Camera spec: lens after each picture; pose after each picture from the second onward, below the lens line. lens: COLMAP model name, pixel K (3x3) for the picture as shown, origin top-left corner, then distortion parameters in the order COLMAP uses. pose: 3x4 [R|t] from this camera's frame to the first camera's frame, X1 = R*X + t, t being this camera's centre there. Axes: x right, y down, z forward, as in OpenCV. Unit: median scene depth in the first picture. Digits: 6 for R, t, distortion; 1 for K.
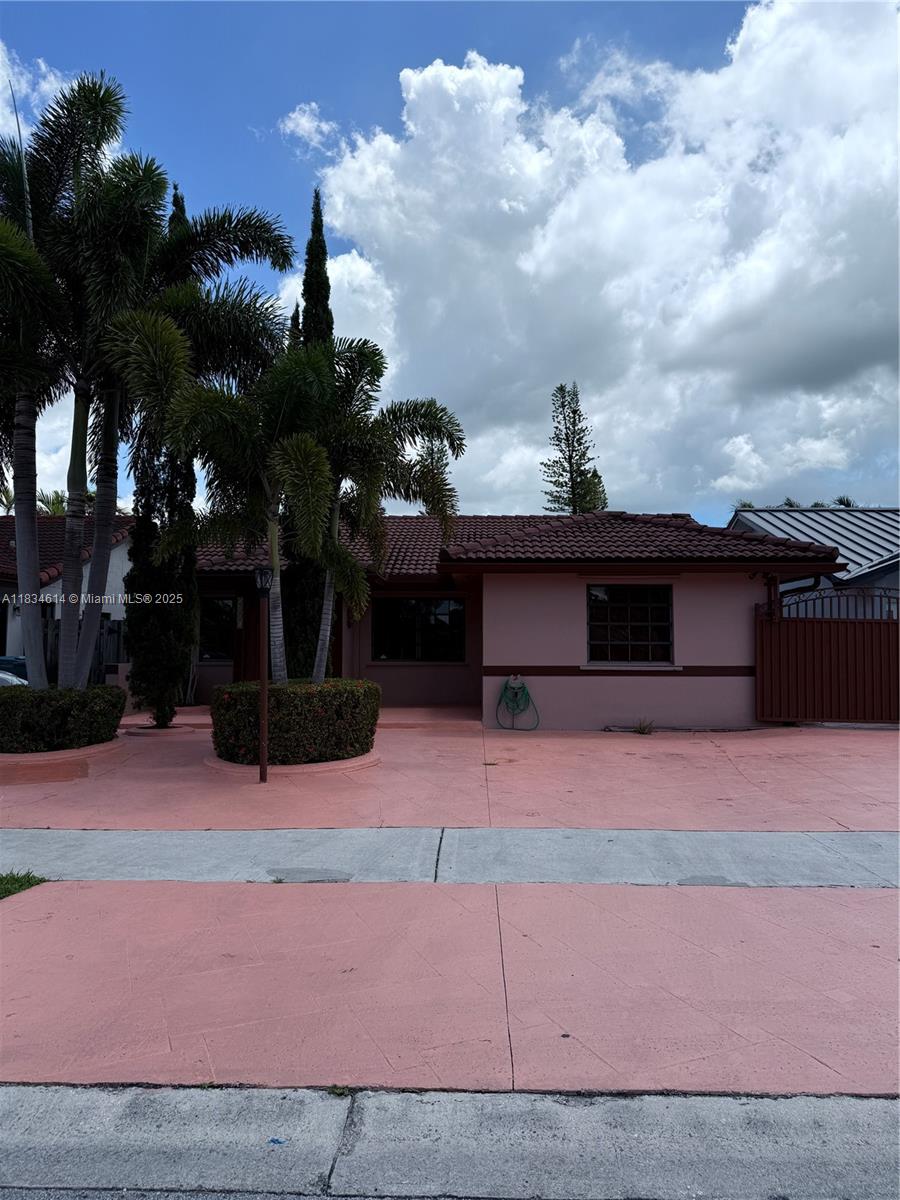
lens RADIAL K [[842.9, 0, 452.6], [0, 842.9, 601.2], [0, 0, 1]] dist [0.000495, -0.000189]
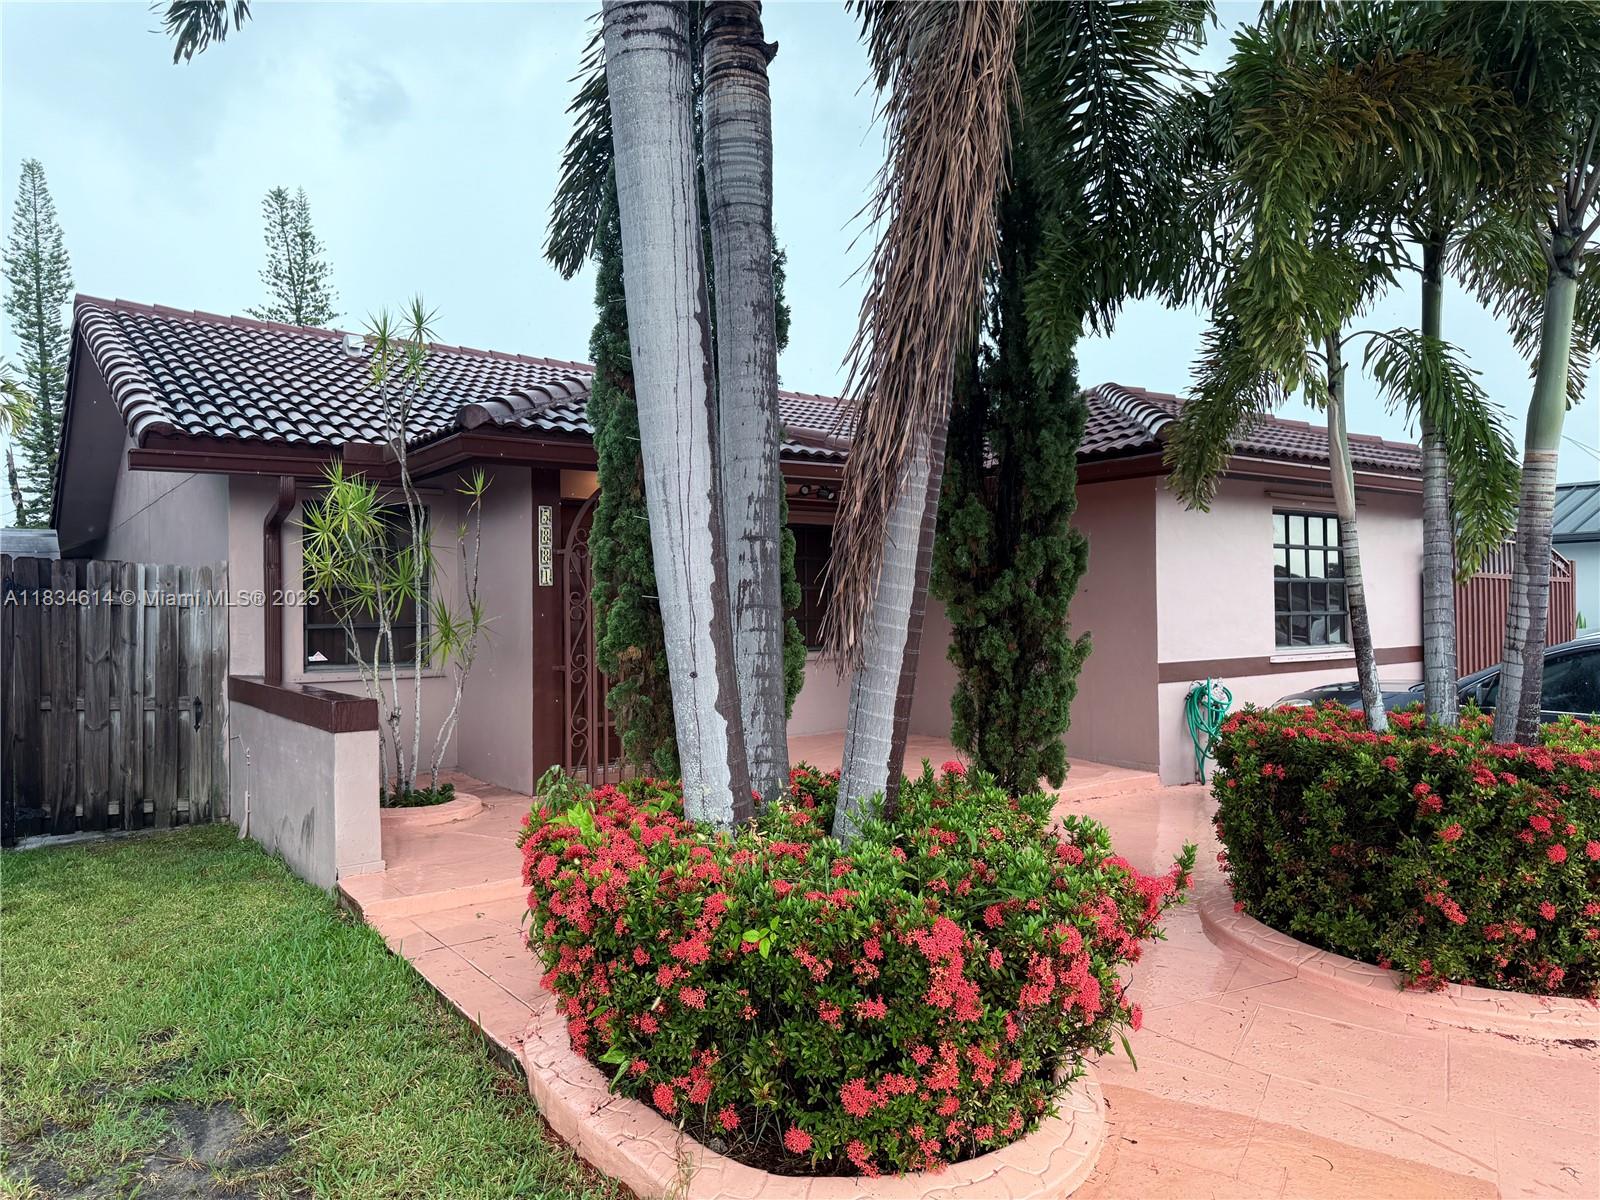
lens RADIAL K [[1123.9, 0, 801.0], [0, 1123.9, 599.9], [0, 0, 1]] dist [0.000495, -0.000189]
pose [[0.776364, -0.006964, 0.630246, -0.101710], [-0.026739, 0.998675, 0.043972, 0.001633], [-0.629717, -0.050990, 0.775149, 0.097279]]
